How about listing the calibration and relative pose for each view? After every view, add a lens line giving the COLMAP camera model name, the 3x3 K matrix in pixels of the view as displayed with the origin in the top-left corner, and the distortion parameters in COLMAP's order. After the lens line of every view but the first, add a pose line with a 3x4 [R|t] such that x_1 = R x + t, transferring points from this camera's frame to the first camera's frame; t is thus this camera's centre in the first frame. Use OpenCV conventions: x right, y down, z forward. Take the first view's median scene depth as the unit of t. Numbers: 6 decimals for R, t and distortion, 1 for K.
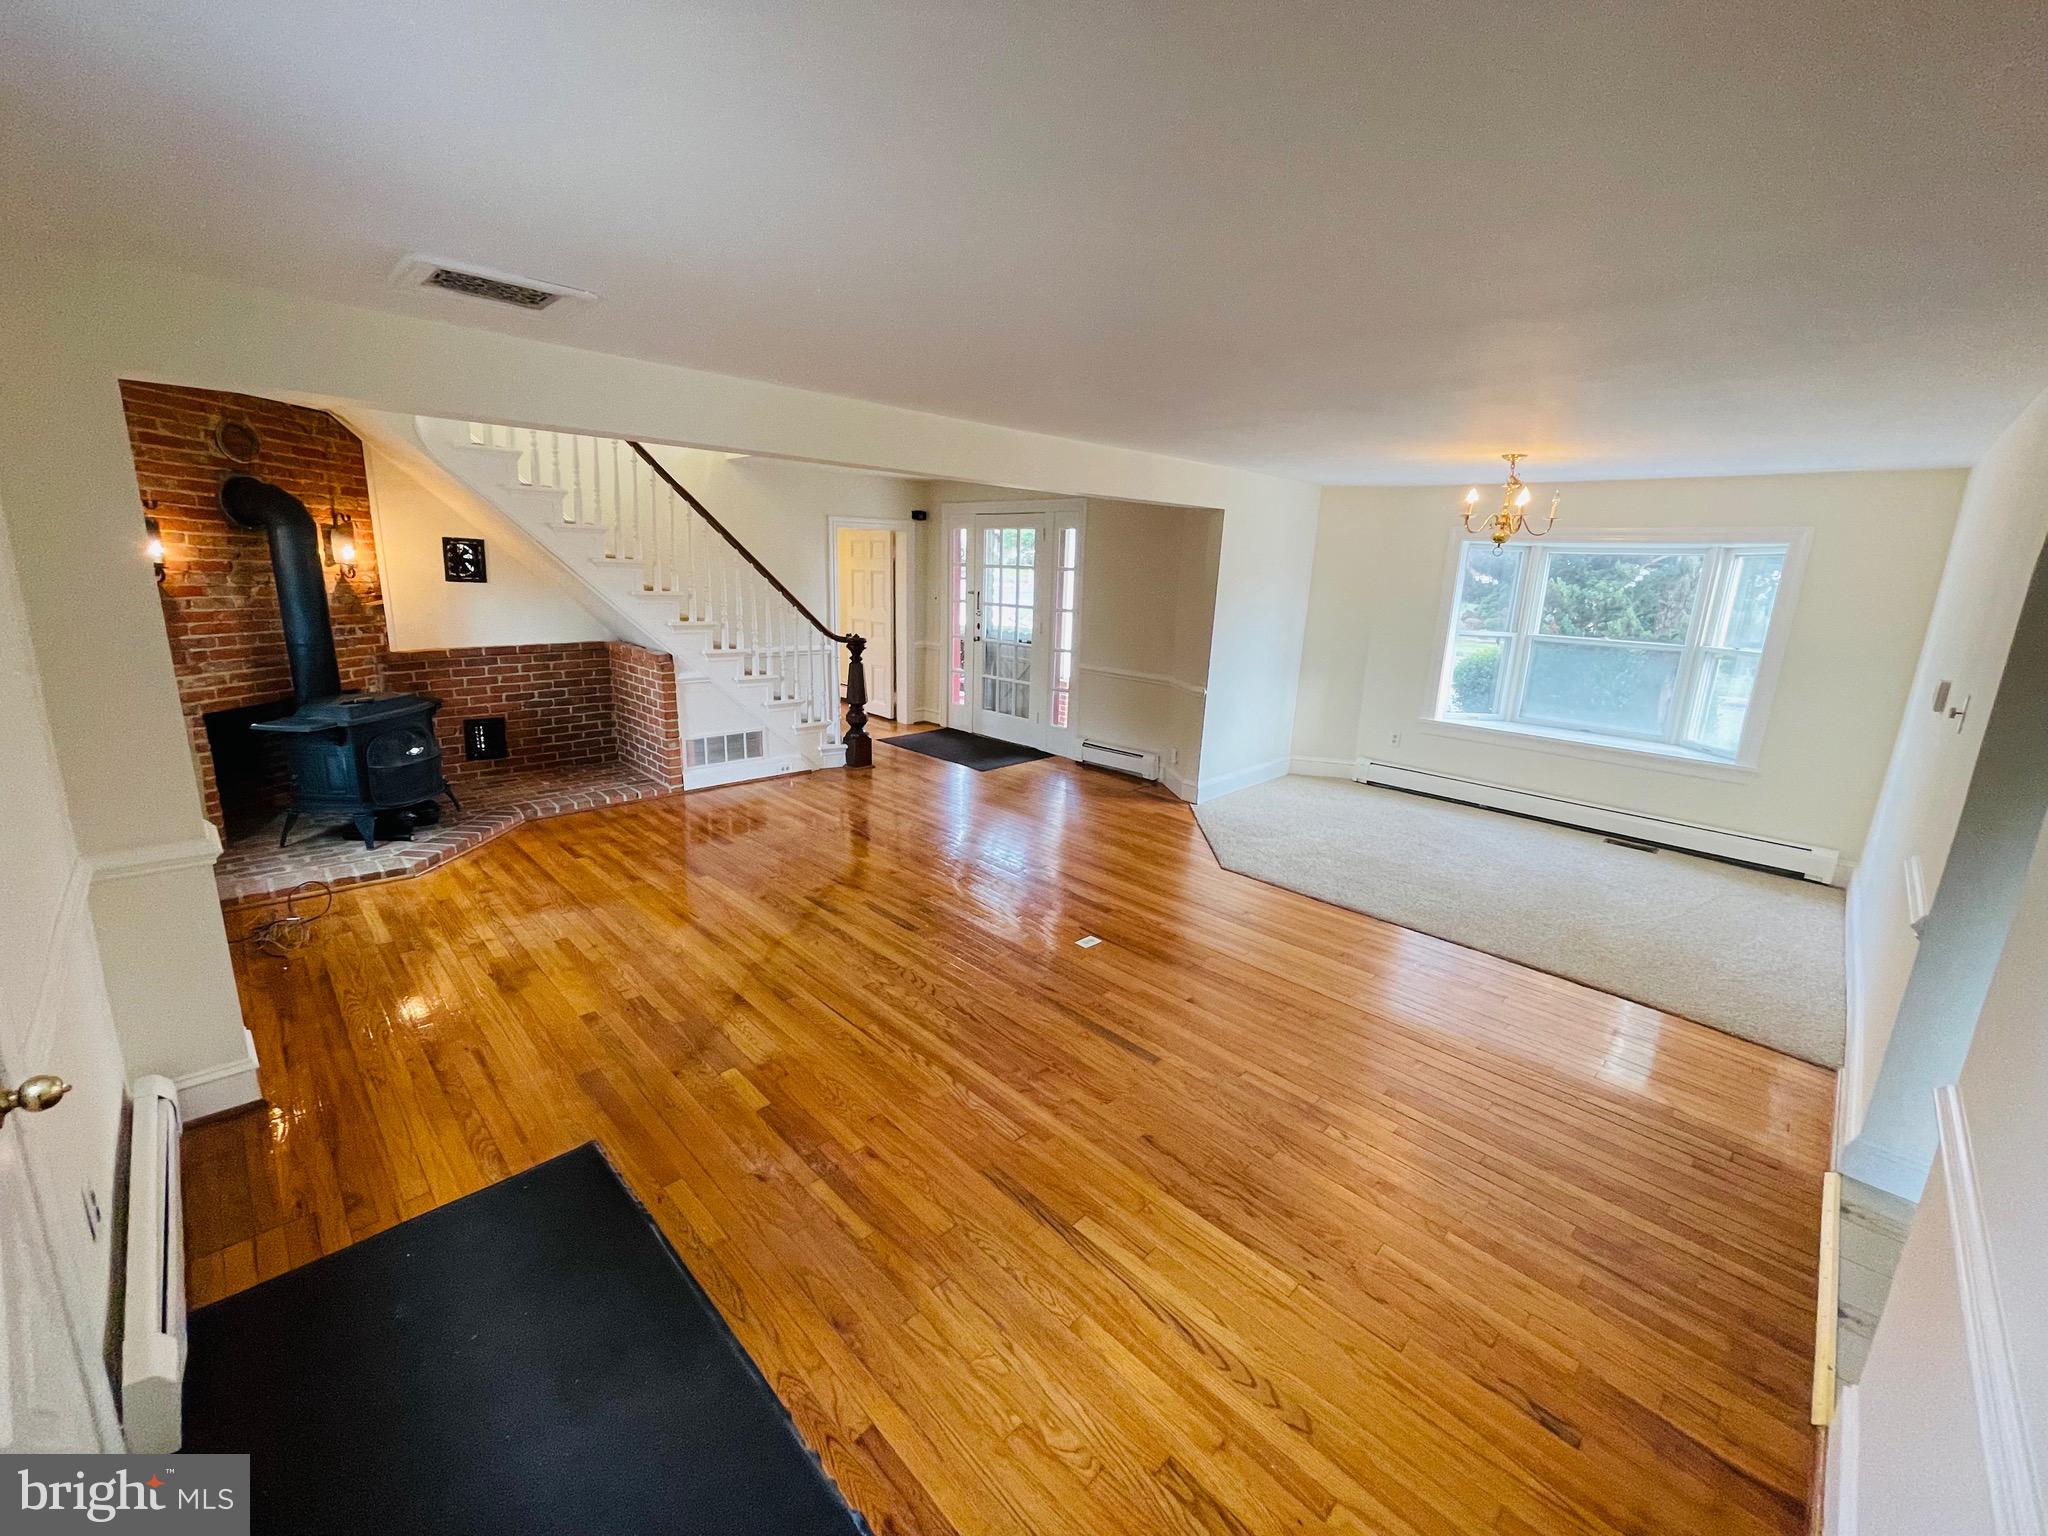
lens RADIAL K [[830.5, 0, 1021.2], [0, 830.5, 754.9], [0, 0, 1]] dist [-0.000052, -0.000304]
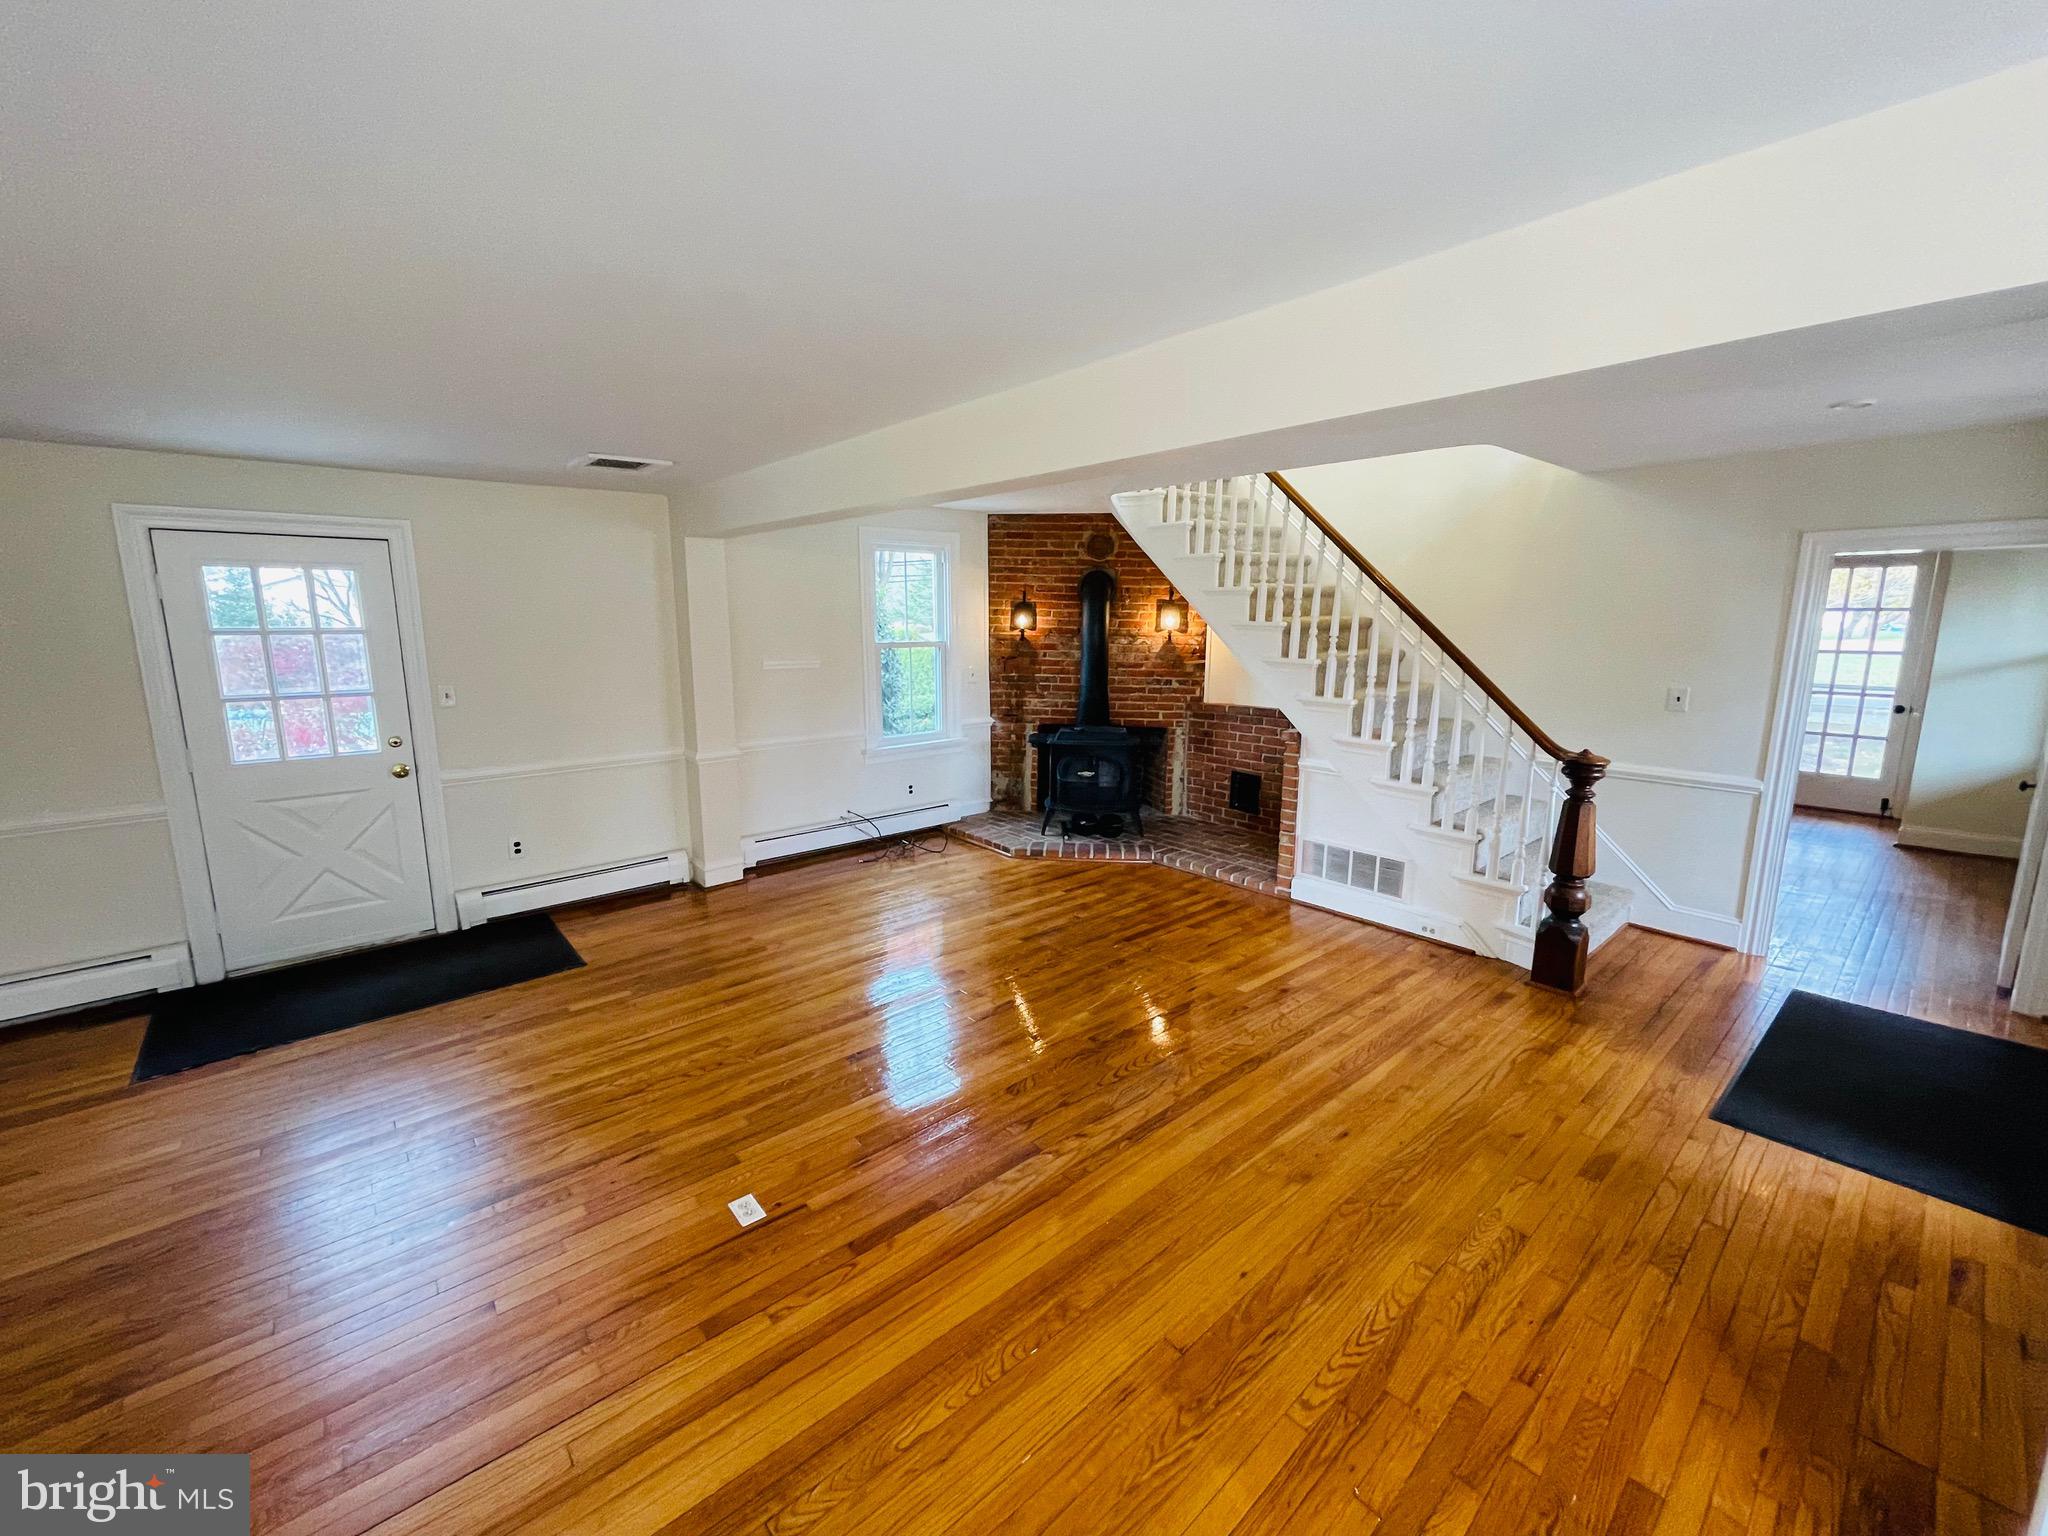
lens RADIAL K [[830.5, 0, 1028.1], [0, 830.5, 757.6], [0, 0, 1]] dist [-0.000052, -0.000304]
pose [[-0.068022, 0.141157, -0.987648, 0.571798], [-0.228419, 0.961442, 0.153144, -0.220795], [0.971184, 0.236015, -0.033156, 1.035033]]
